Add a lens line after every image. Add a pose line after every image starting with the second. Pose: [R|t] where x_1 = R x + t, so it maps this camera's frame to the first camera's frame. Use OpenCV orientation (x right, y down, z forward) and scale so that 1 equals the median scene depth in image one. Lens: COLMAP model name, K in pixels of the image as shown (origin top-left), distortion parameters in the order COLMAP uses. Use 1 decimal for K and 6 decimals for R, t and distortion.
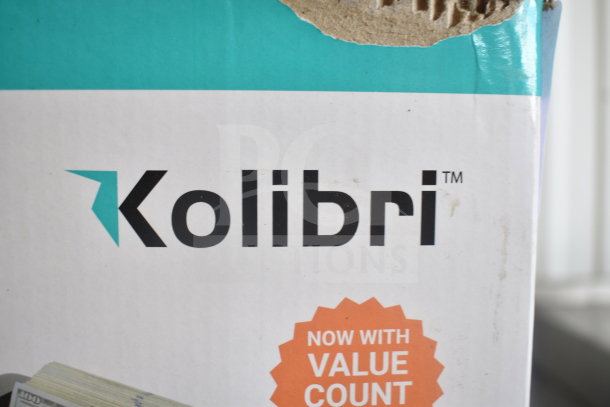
lens RADIAL K [[646.7, 0, 302.8], [0, 646.7, 204.0], [0, 0, 1]] dist [-0.089583, 0.000000]
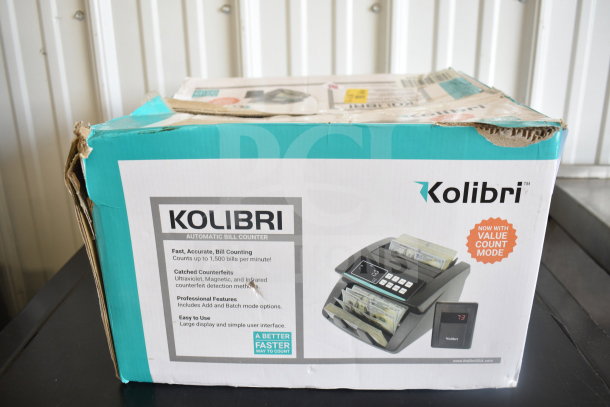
lens RADIAL K [[538.6, 0, 306.2], [0, 538.6, 205.0], [0, 0, 1]] dist [-0.108557, 0.019317]
pose [[0.994325, 0.027661, -0.102728, -0.615311], [0.003908, 0.955458, 0.295100, -0.746593], [0.106315, -0.293827, 0.949928, -1.741247]]
